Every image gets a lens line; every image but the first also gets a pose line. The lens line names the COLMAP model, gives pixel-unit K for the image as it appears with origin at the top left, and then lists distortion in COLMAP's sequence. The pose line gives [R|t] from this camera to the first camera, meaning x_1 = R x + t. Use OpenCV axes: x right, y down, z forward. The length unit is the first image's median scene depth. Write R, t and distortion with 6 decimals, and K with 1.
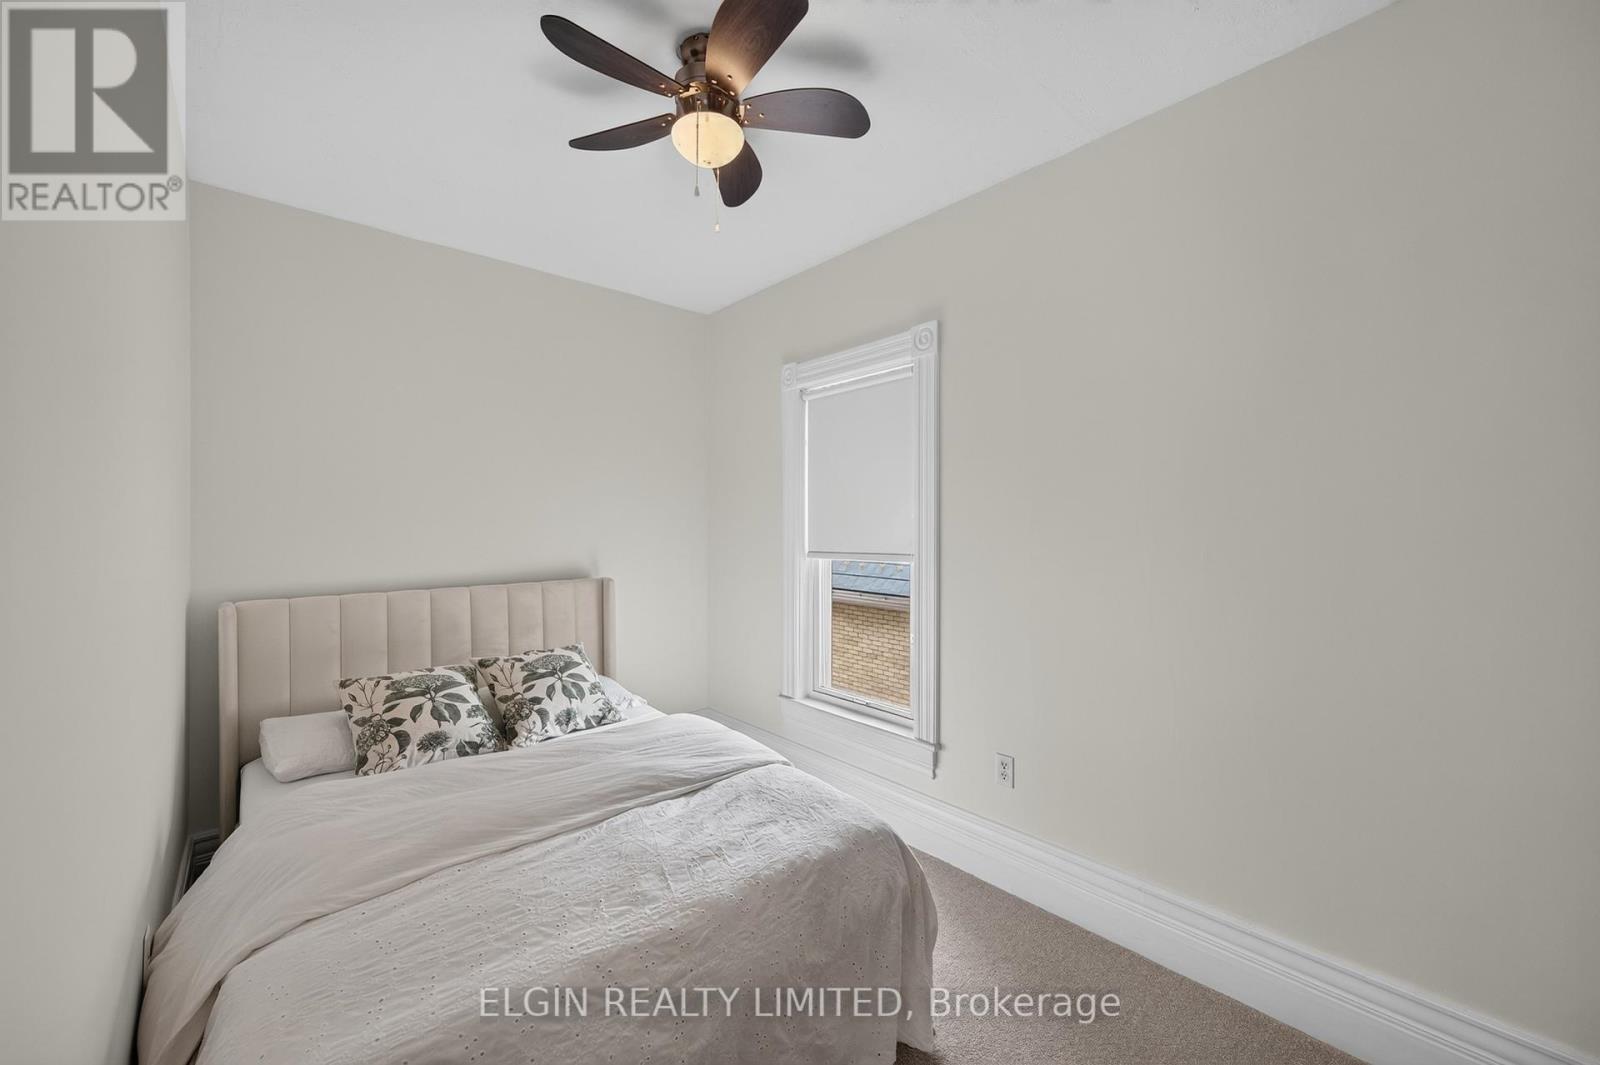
lens RADIAL K [[631.3, 0, 796.8], [0, 631.3, 533.6], [0, 0, 1]] dist [-0.004433, -0.000074]
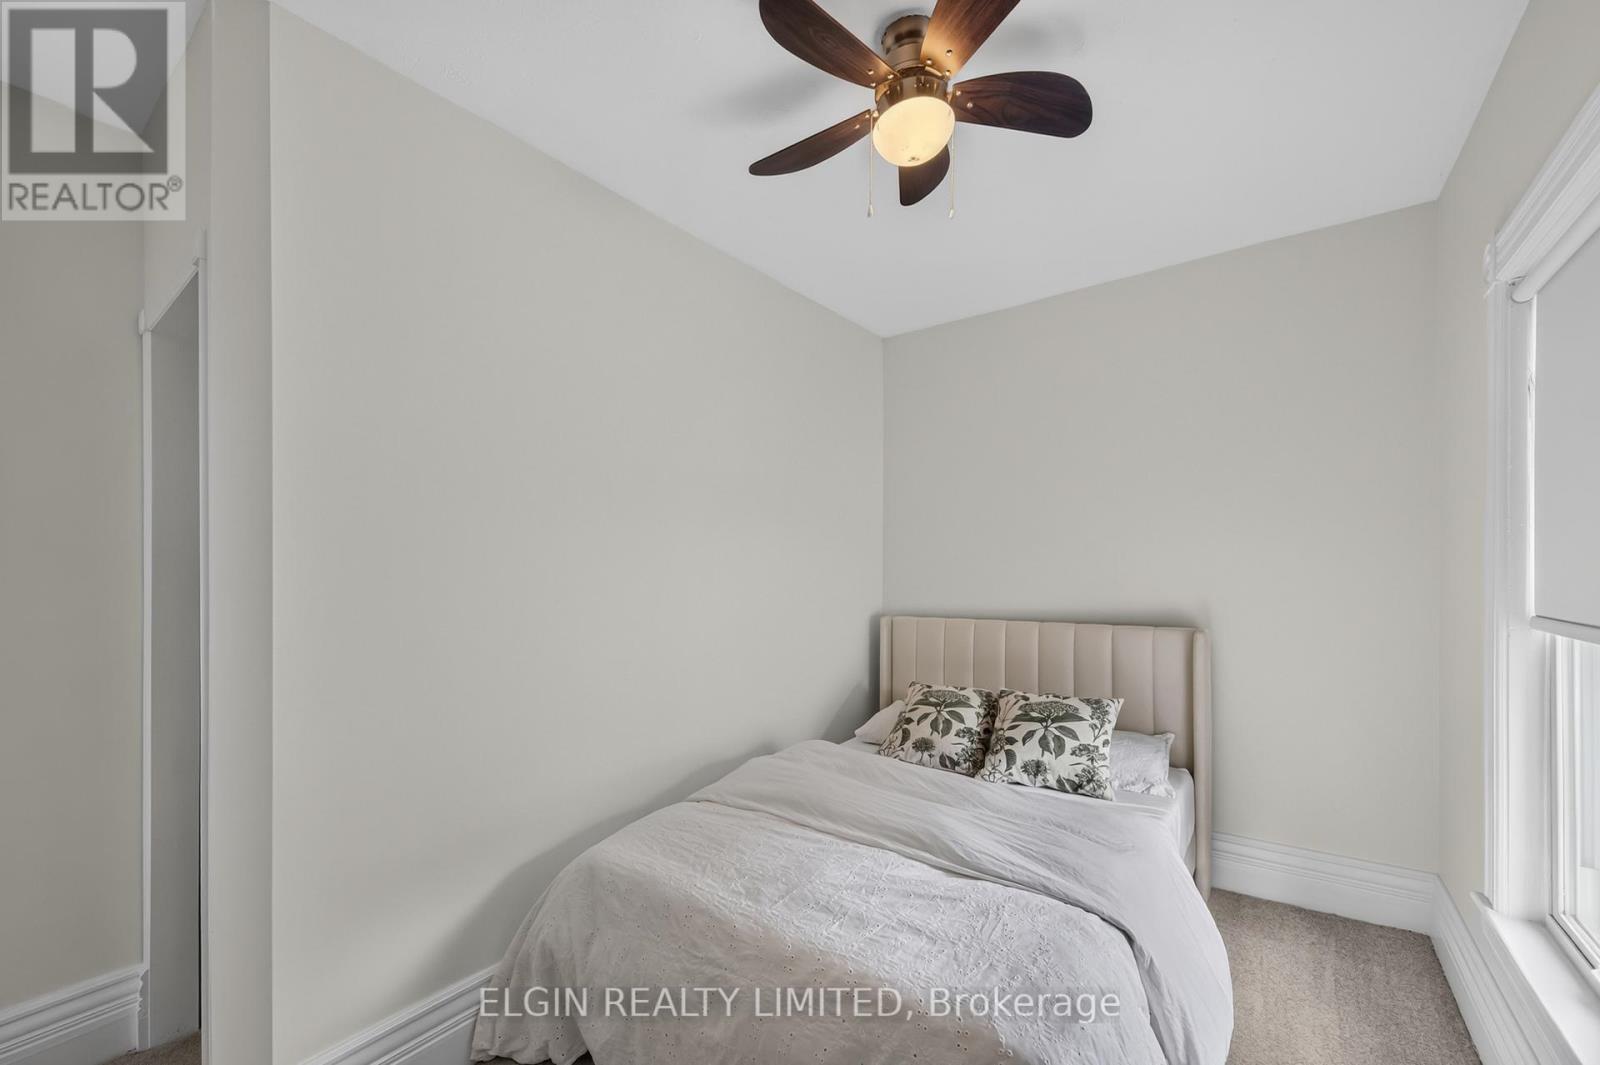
lens RADIAL K [[631.3, 0, 779.0], [0, 631.3, 557.6], [0, 0, 1]] dist [-0.004433, -0.000074]
pose [[0.199617, -0.010524, -0.979817, 0.496264], [-0.011470, 0.999849, -0.013076, -0.002833], [0.979807, 0.013849, 0.199466, 0.464740]]
